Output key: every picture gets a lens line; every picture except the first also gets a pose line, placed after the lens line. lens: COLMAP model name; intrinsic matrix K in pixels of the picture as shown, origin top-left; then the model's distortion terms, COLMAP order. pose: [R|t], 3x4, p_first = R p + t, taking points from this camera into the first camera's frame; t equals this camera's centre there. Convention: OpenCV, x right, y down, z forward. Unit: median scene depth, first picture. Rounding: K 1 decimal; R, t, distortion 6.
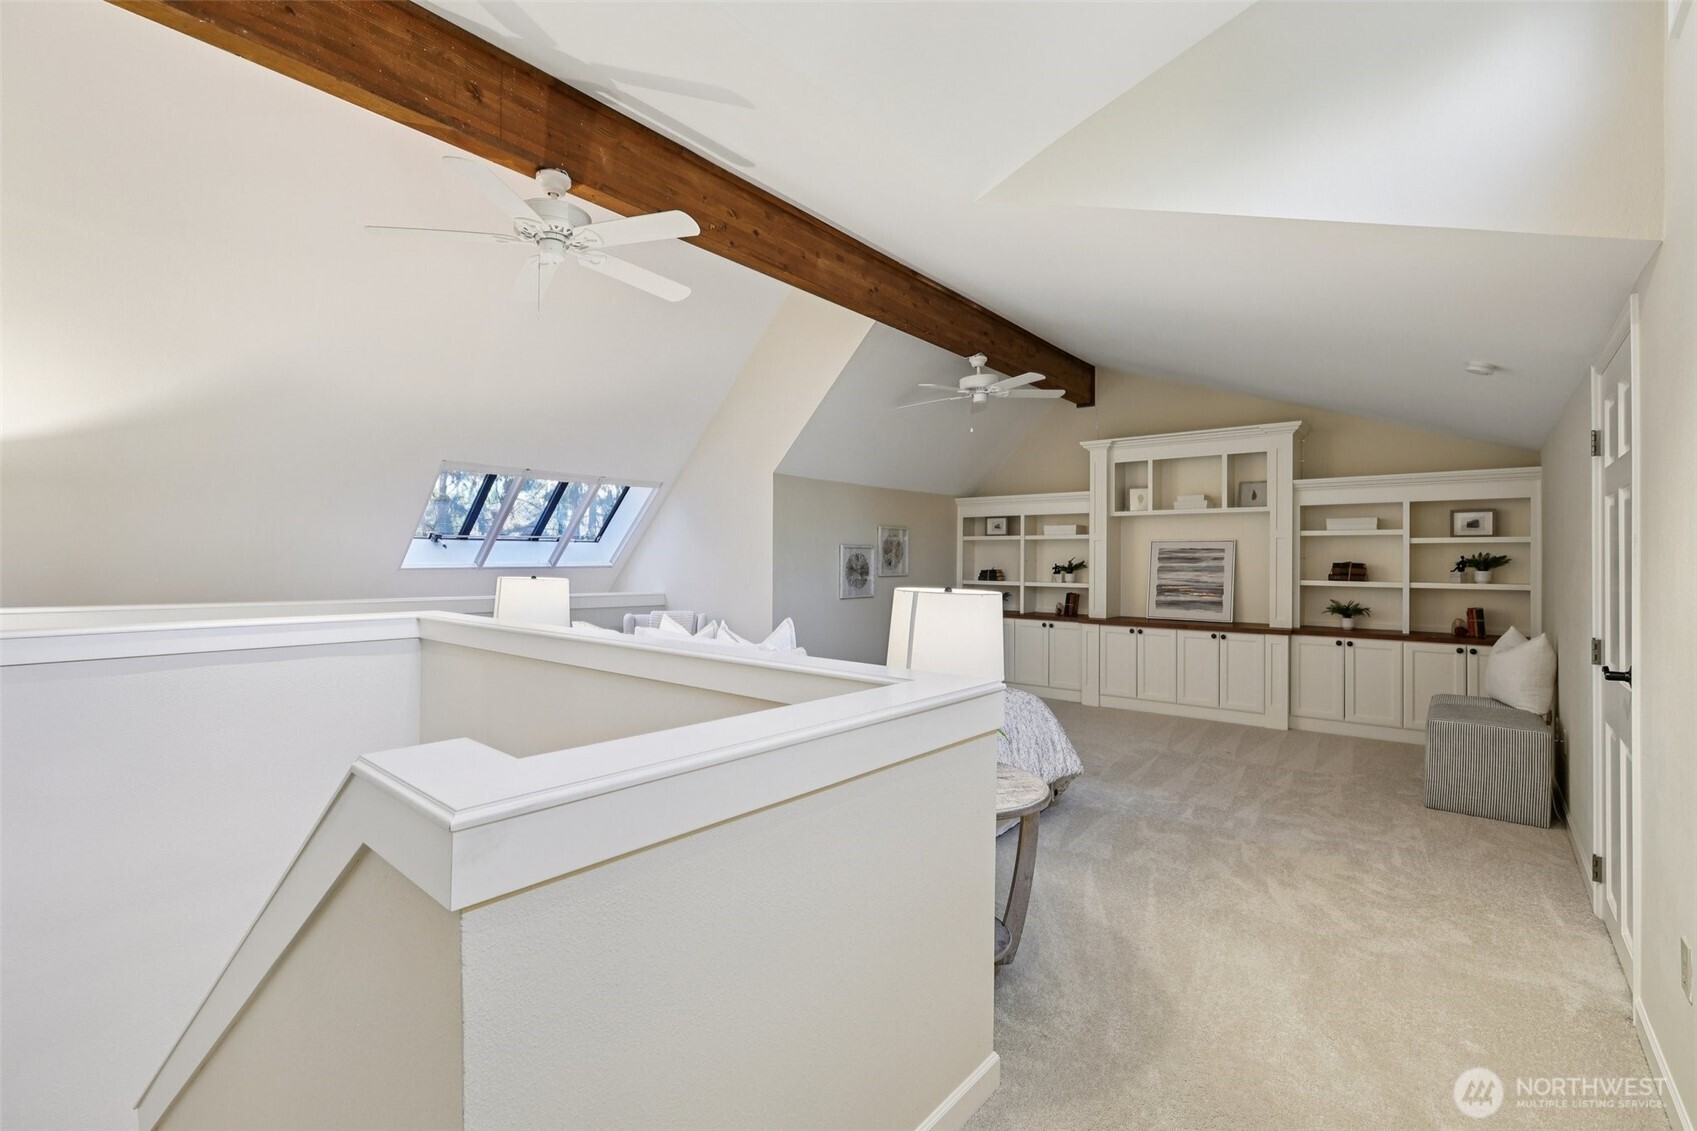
lens RADIAL K [[739.7, 0, 852.3], [0, 739.7, 562.6], [0, 0, 1]] dist [-0.000207, -0.000085]
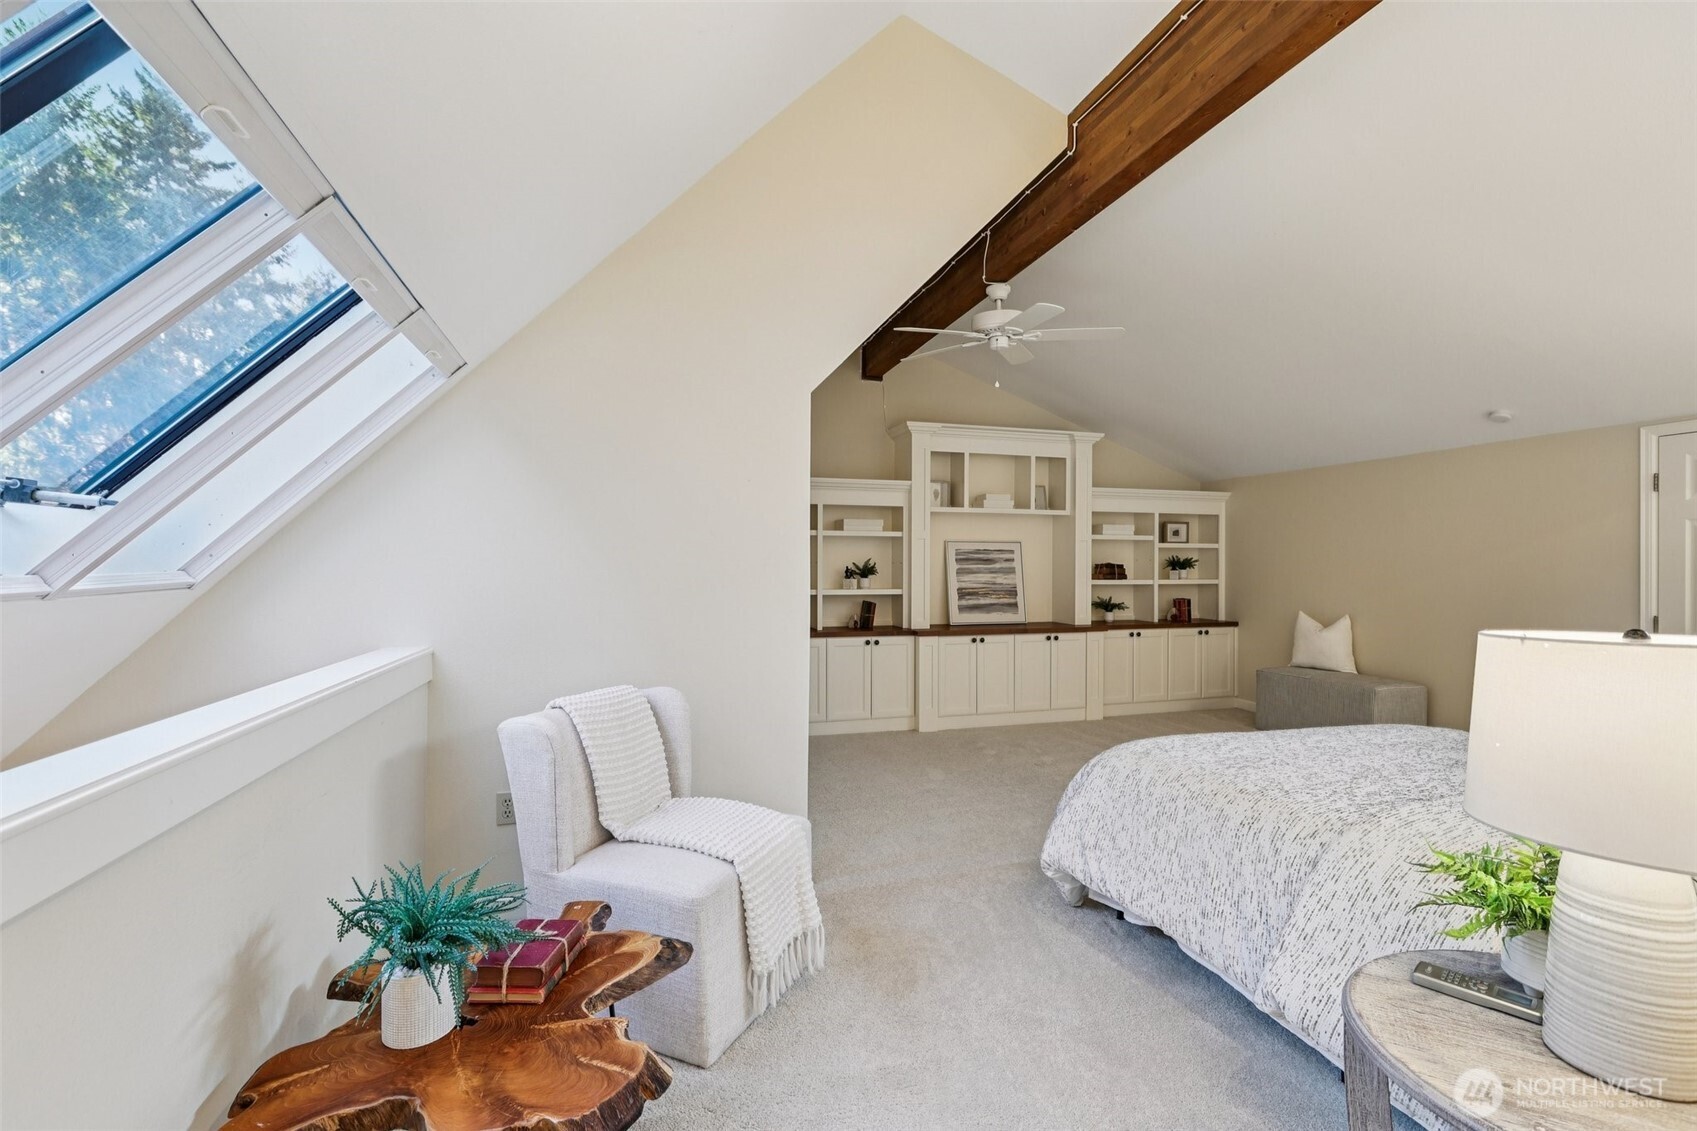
lens RADIAL K [[747.5, 0, 851.7], [0, 747.5, 568.3], [0, 0, 1]] dist [0.000383, 0.000867]
pose [[0.565965, -0.009078, 0.824379, -0.505109], [0.002792, 0.999955, 0.009095, -0.004385], [-0.824425, -0.002845, 0.565965, 0.671977]]
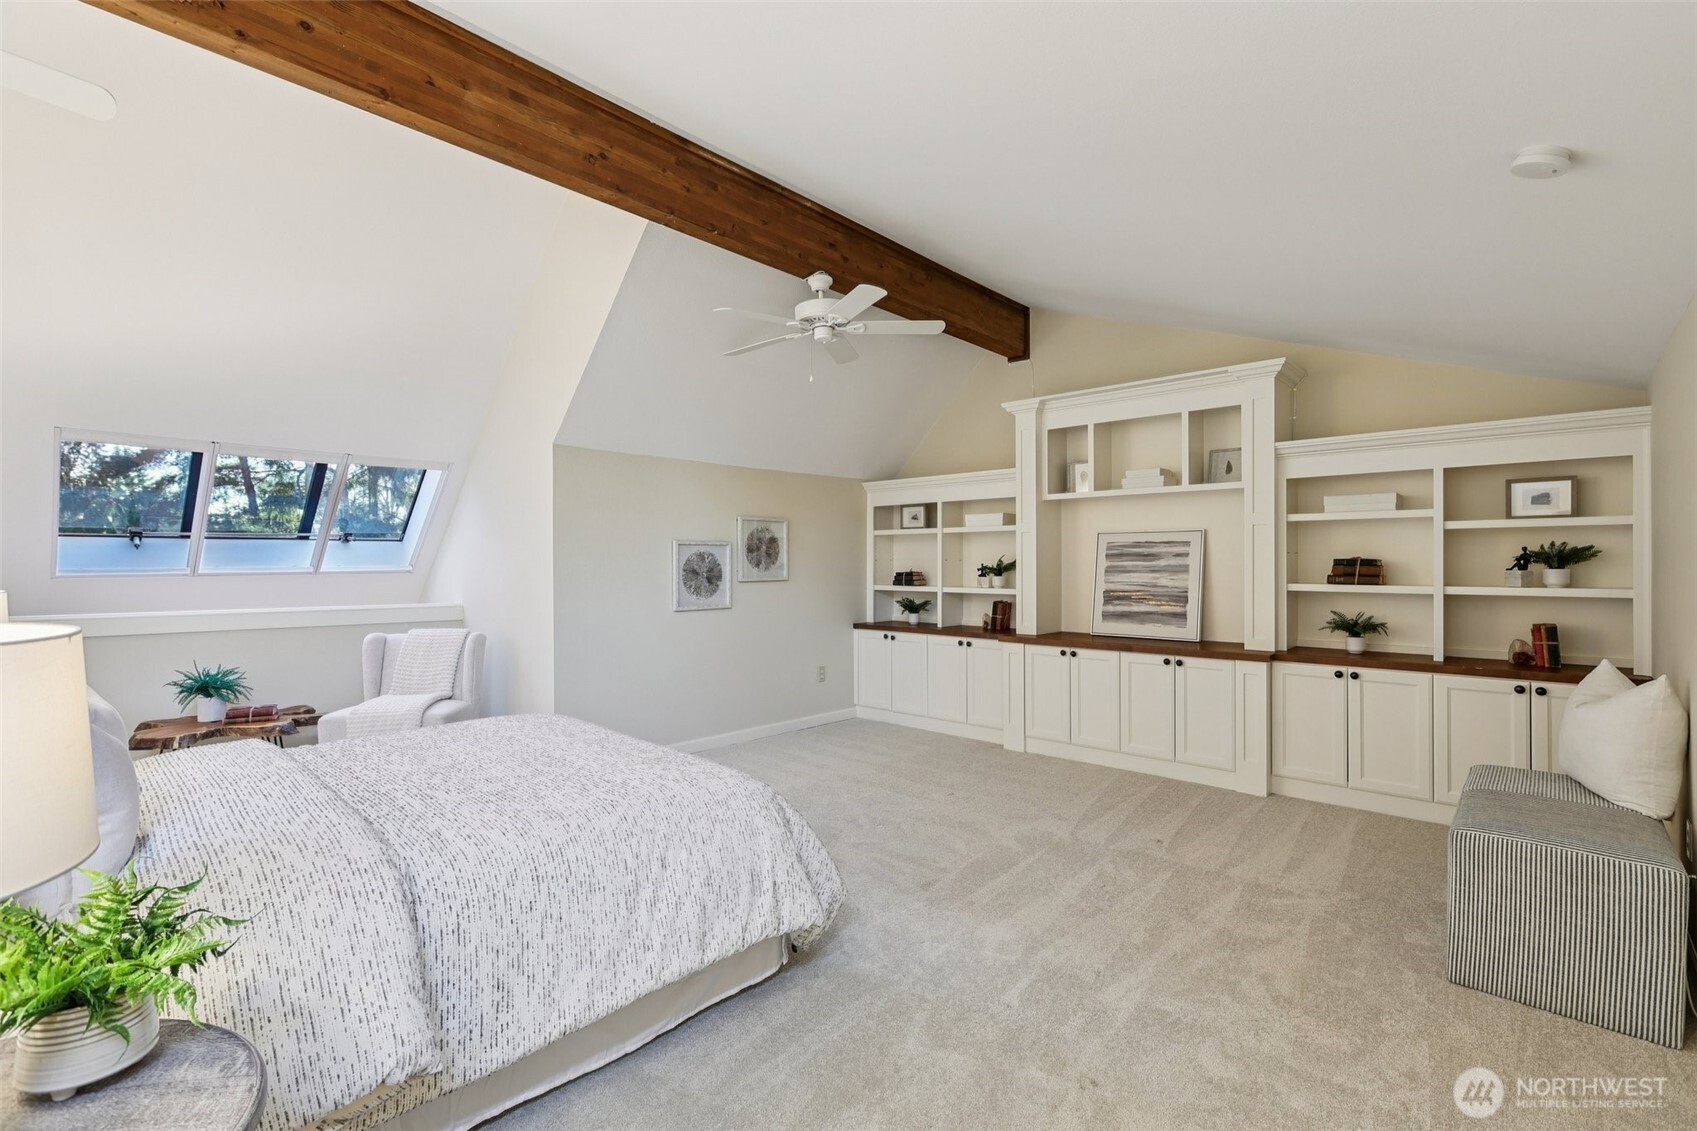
lens RADIAL K [[747.5, 0, 851.7], [0, 747.5, 568.3], [0, 0, 1]] dist [0.000383, 0.000867]
pose [[0.998456, -0.007189, -0.055079, 0.229049], [0.007395, 0.999966, 0.003539, 0.003392], [0.055052, -0.003941, 0.998476, 0.261220]]
